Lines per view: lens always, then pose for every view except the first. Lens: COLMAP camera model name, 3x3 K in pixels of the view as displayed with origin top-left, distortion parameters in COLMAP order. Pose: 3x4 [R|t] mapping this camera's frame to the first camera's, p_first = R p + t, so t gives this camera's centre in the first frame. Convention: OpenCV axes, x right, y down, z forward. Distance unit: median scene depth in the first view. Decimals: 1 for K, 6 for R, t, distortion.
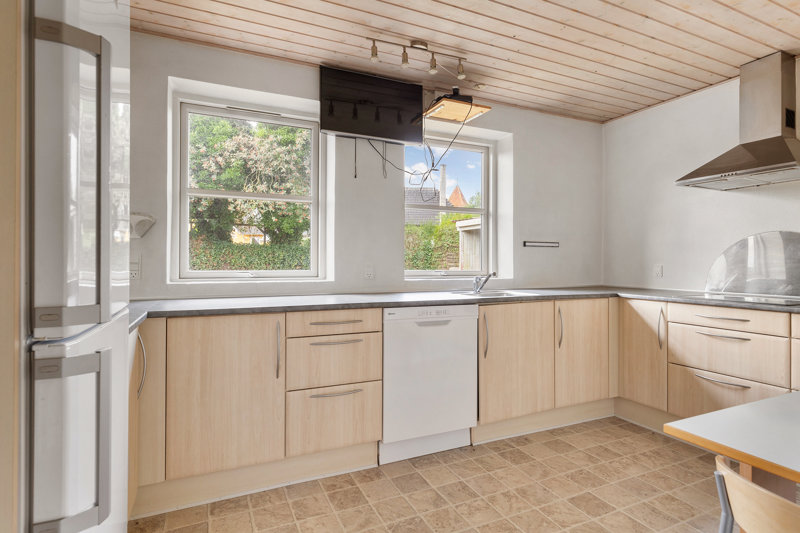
lens RADIAL K [[447.6, 0, 428.4], [0, 447.6, 258.2], [0, 0, 1]] dist [0.001399, 0.000187]
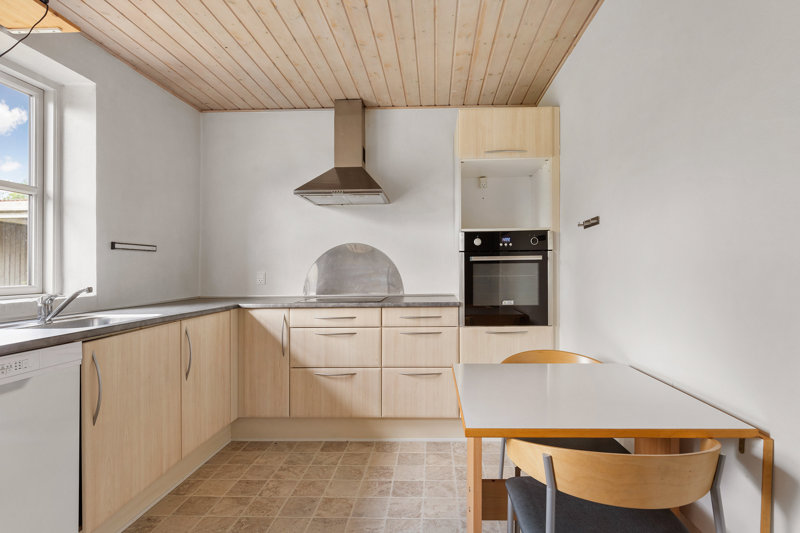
lens RADIAL K [[415.4, 0, 400.0], [0, 415.4, 266.5], [0, 0, 1]] dist [0.002117, -0.000425]
pose [[0.475792, -0.004191, 0.879548, -0.169607], [0.006633, 0.999977, 0.001177, 0.003680], [-0.879533, 0.005274, 0.475809, 0.328705]]
